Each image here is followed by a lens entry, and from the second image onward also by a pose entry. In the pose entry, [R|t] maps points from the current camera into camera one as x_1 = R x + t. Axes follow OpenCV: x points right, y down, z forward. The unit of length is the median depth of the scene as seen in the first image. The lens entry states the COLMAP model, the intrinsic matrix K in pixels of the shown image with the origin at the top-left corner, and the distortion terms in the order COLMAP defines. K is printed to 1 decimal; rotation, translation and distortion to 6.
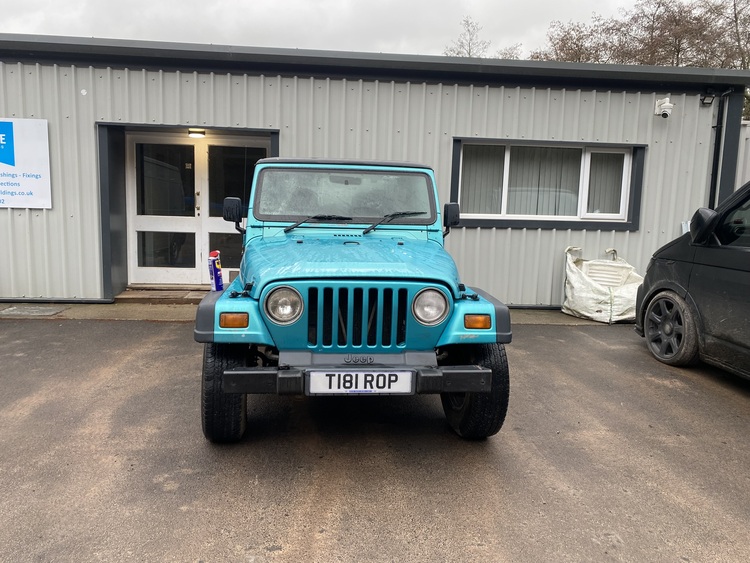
lens RADIAL K [[571.2, 0, 372.3], [0, 571.2, 271.7], [0, 0, 1]] dist [0.049648, -0.071110]
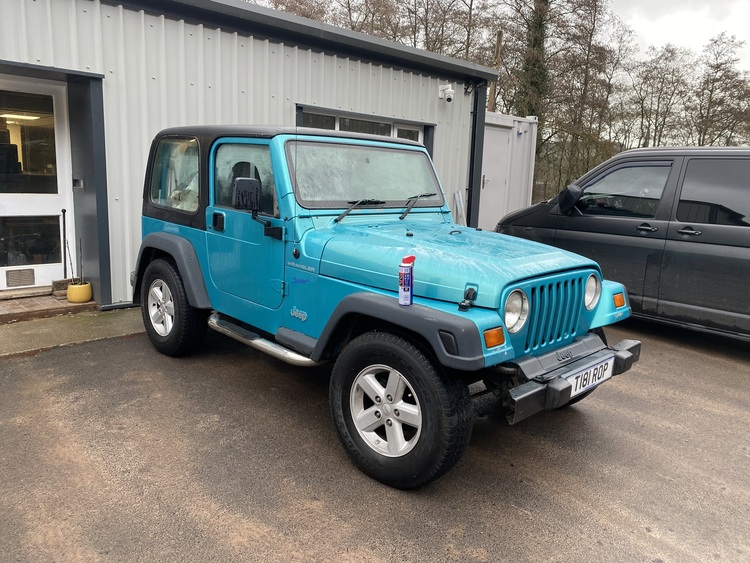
lens RADIAL K [[568.6, 0, 377.6], [0, 568.6, 271.5], [0, 0, 1]] dist [0.011024, 0.000621]
pose [[0.775740, -0.102687, 0.622642, -0.608849], [0.059248, 0.994165, 0.090143, -0.066904], [-0.628266, -0.033038, 0.777297, 0.320231]]
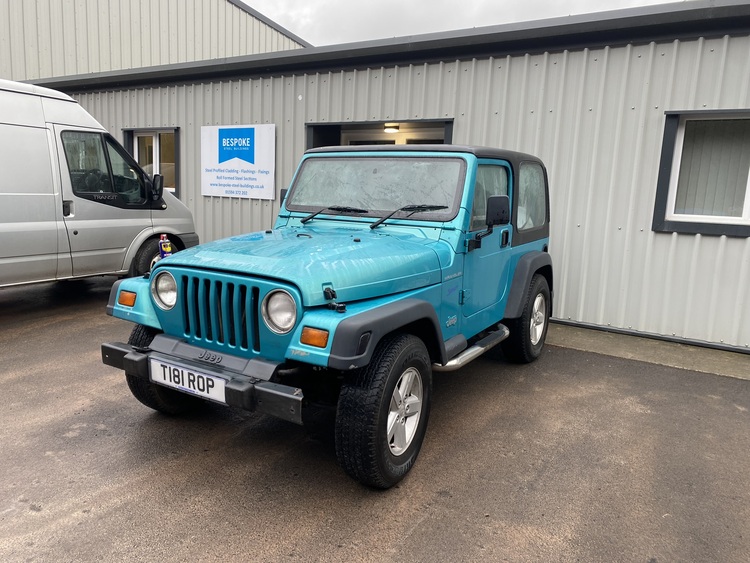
lens RADIAL K [[572.4, 0, 368.4], [0, 572.4, 283.0], [0, 0, 1]] dist [0.010142, 0.002519]
pose [[0.791872, 0.102436, -0.602035, 0.521167], [-0.089262, 0.994659, 0.051832, -0.027805], [0.604129, 0.012695, 0.796786, 0.289667]]
